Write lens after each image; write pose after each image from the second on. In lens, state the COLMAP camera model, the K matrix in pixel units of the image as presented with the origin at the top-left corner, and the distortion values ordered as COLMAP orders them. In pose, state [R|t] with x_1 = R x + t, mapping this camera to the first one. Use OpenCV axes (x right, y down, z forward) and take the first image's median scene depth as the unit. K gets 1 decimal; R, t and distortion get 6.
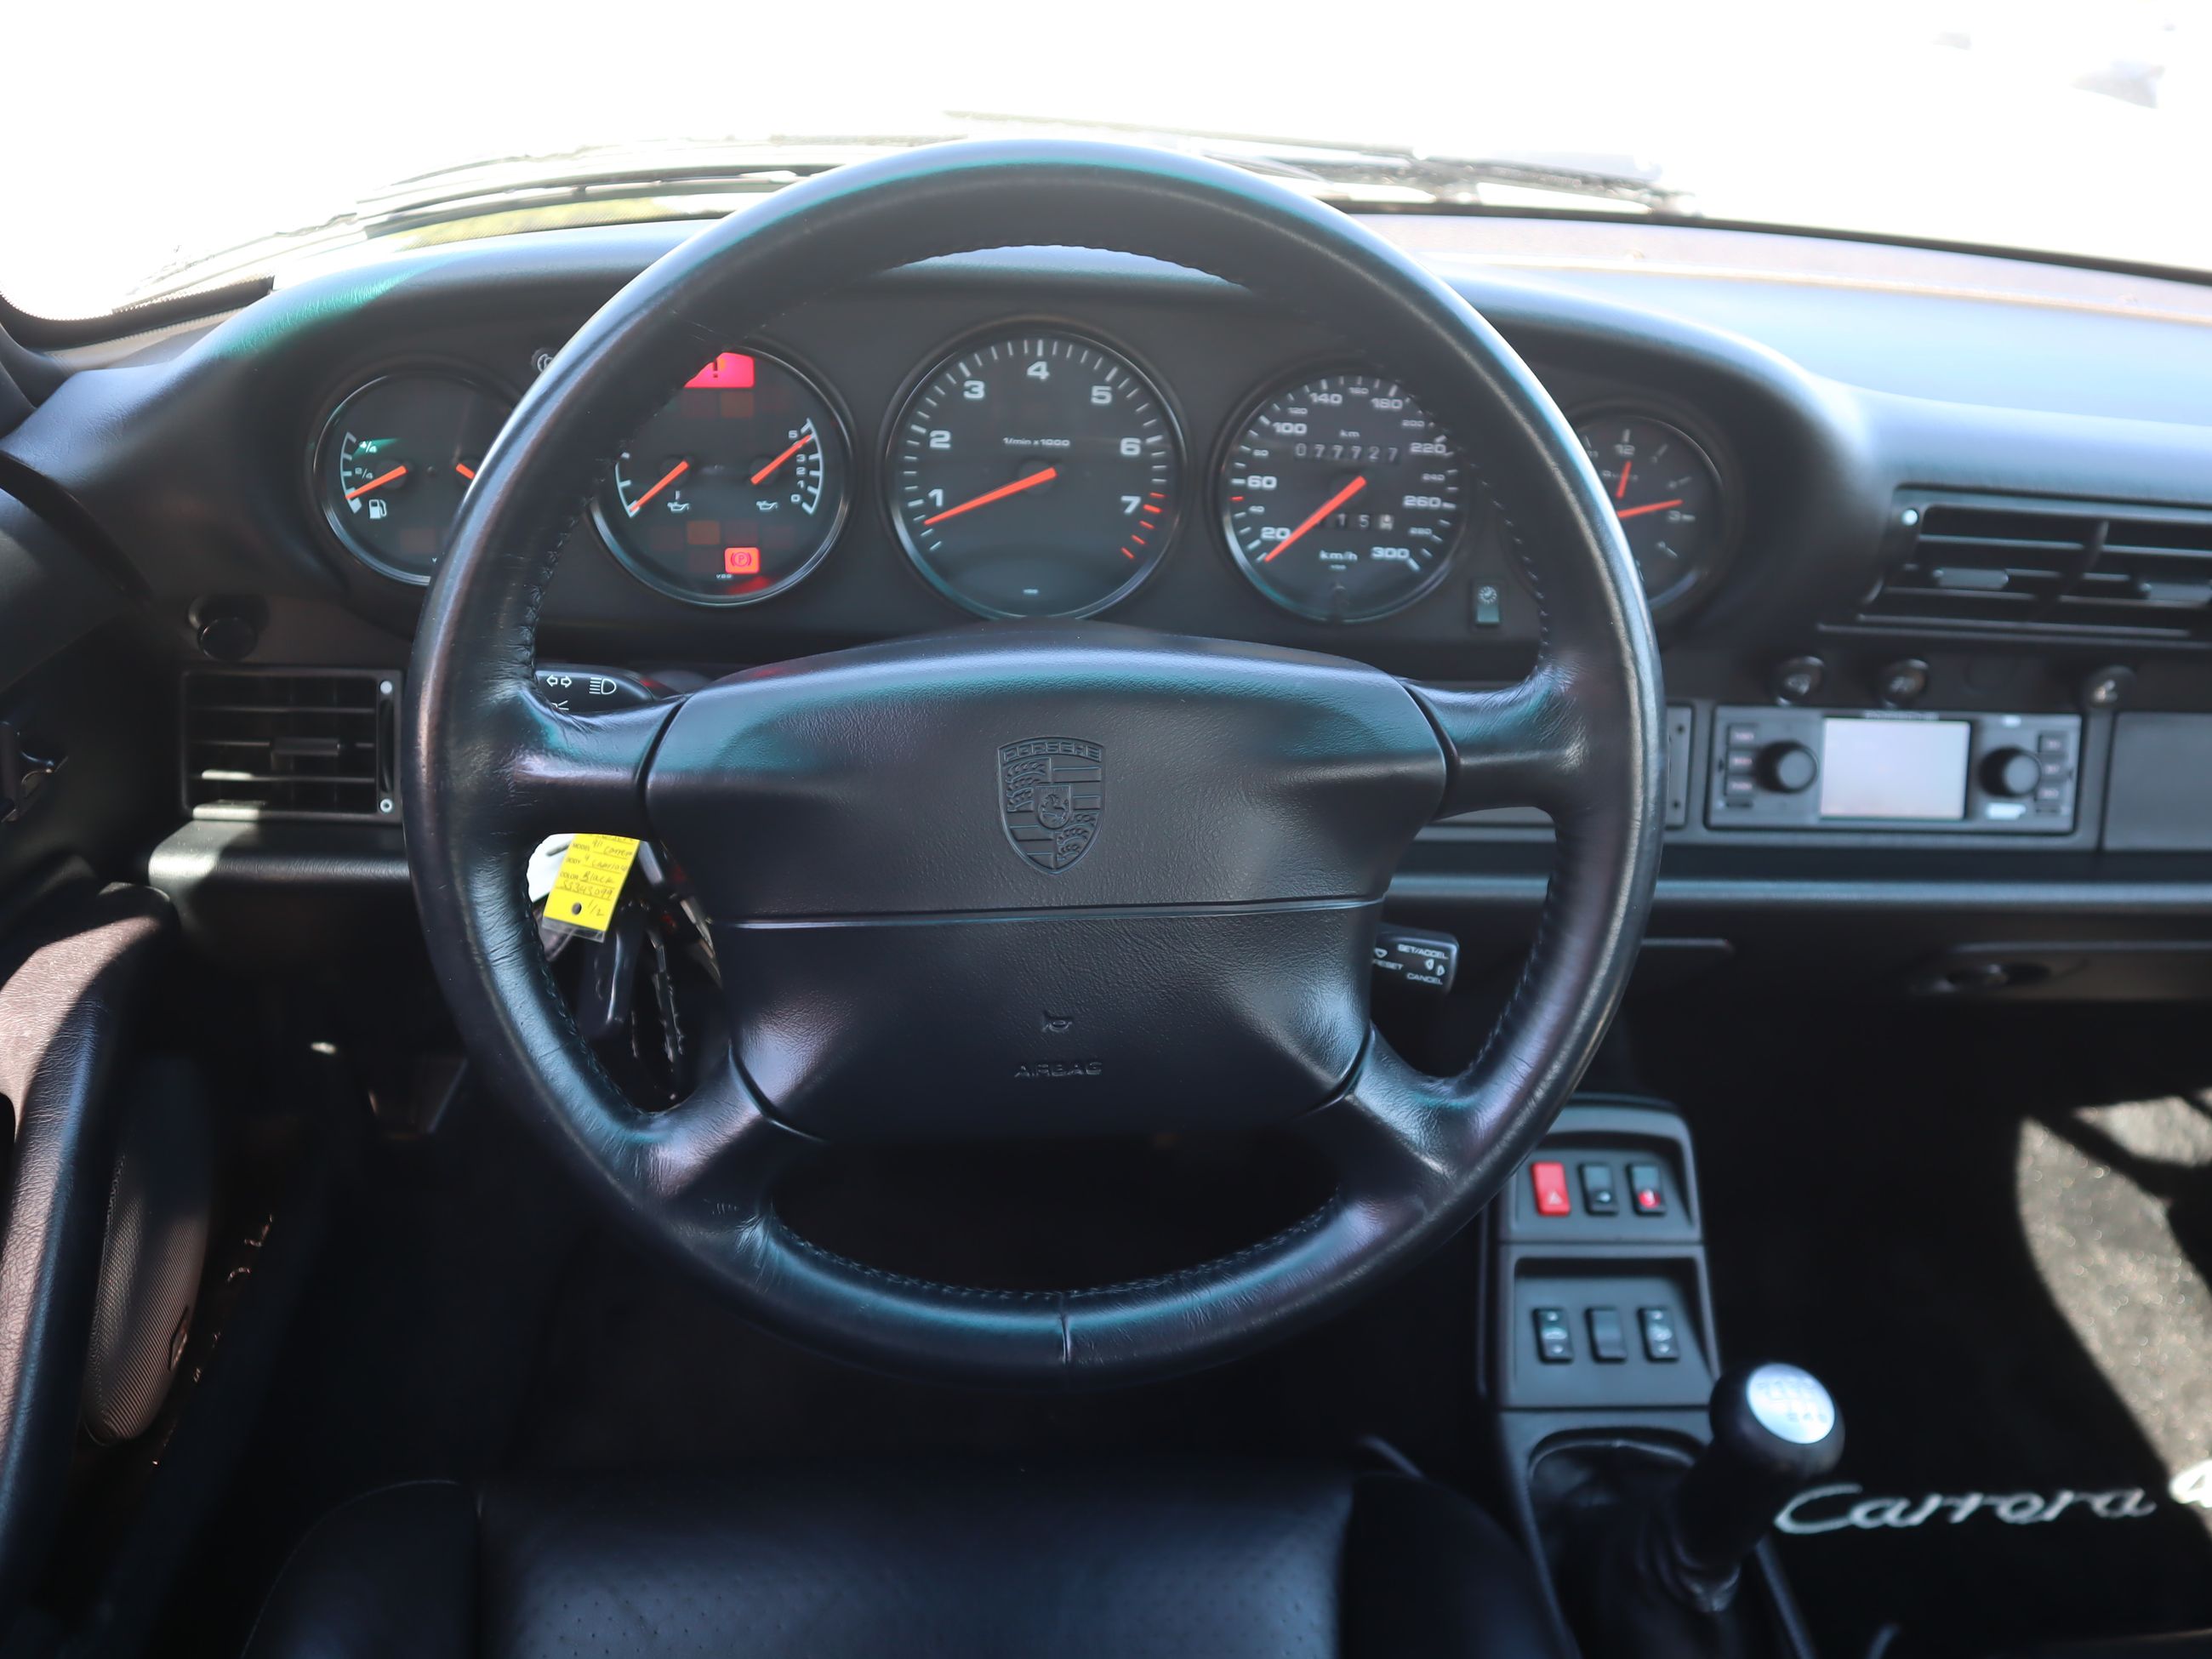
lens RADIAL K [[1727.6, 0, 1113.2], [0, 1727.6, 838.0], [0, 0, 1]] dist [-0.122919, 0.079329]
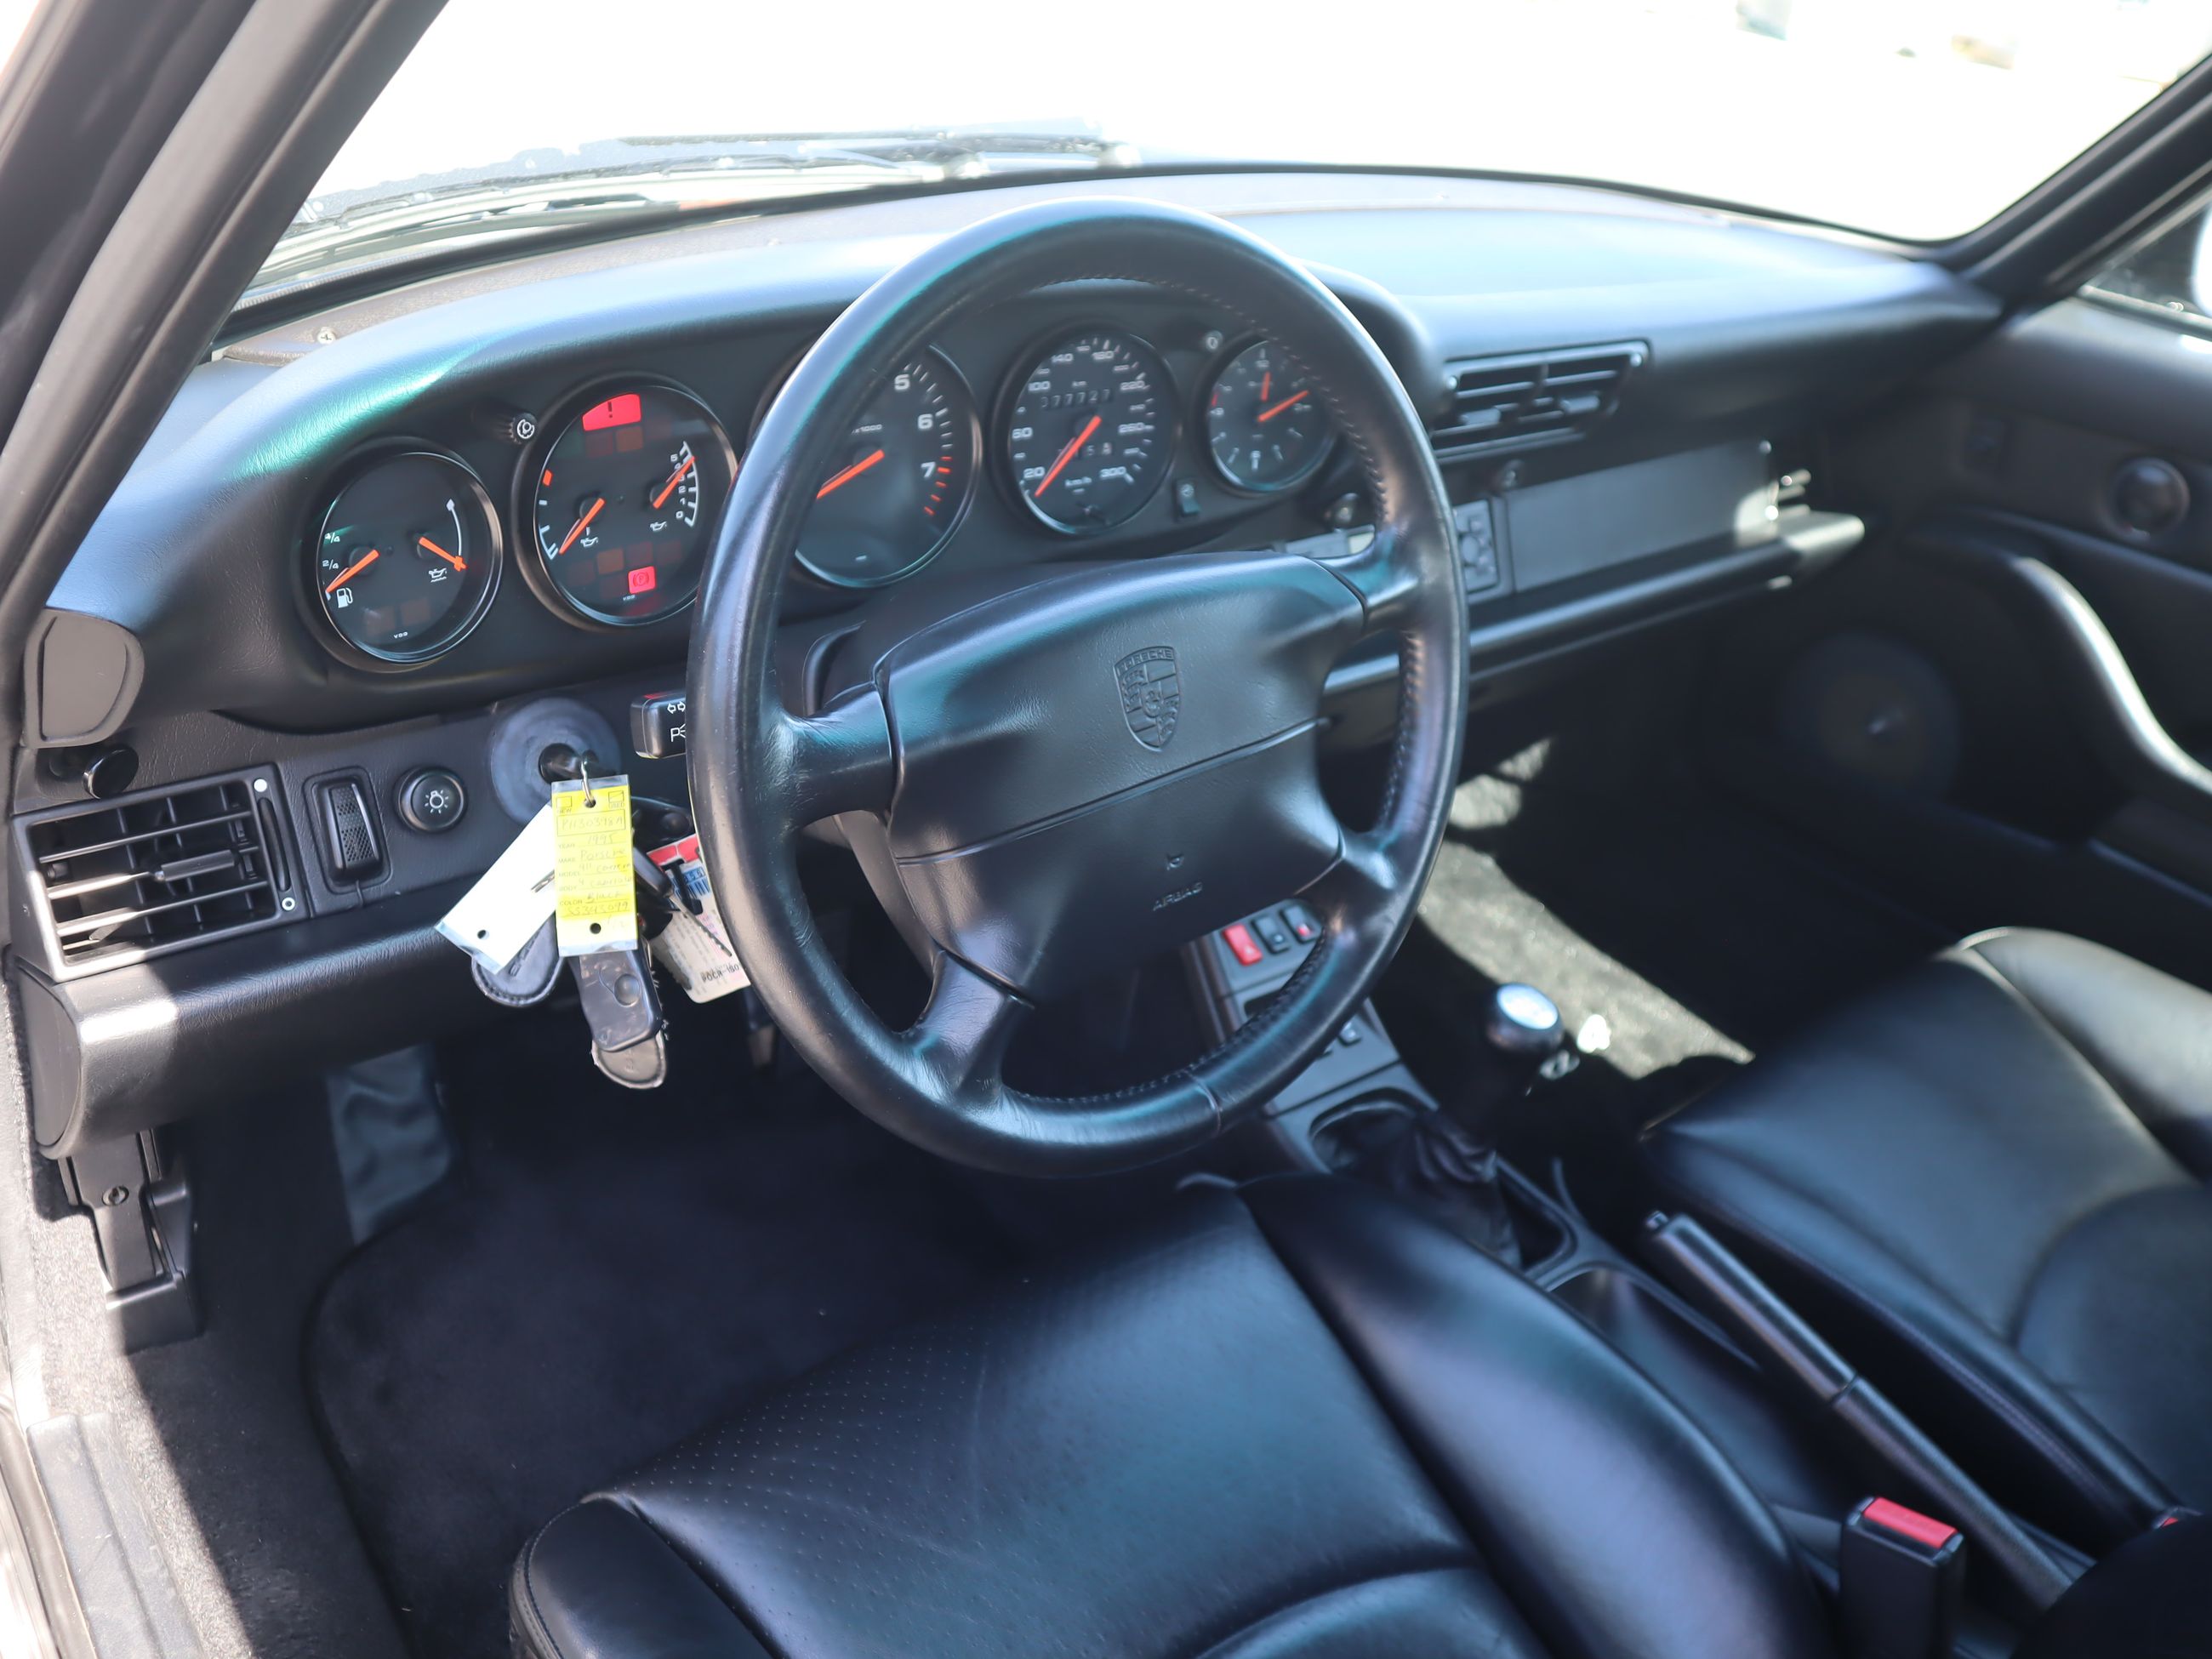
lens RADIAL K [[1819.5, 0, 1106.0], [0, 1819.5, 829.5], [0, 0, 1]] dist [-0.112039, 0.098190]
pose [[0.822154, -0.267655, 0.502417, -0.587571], [0.244334, 0.963058, 0.113227, -0.066217], [-0.514163, 0.029667, 0.857179, -0.129814]]
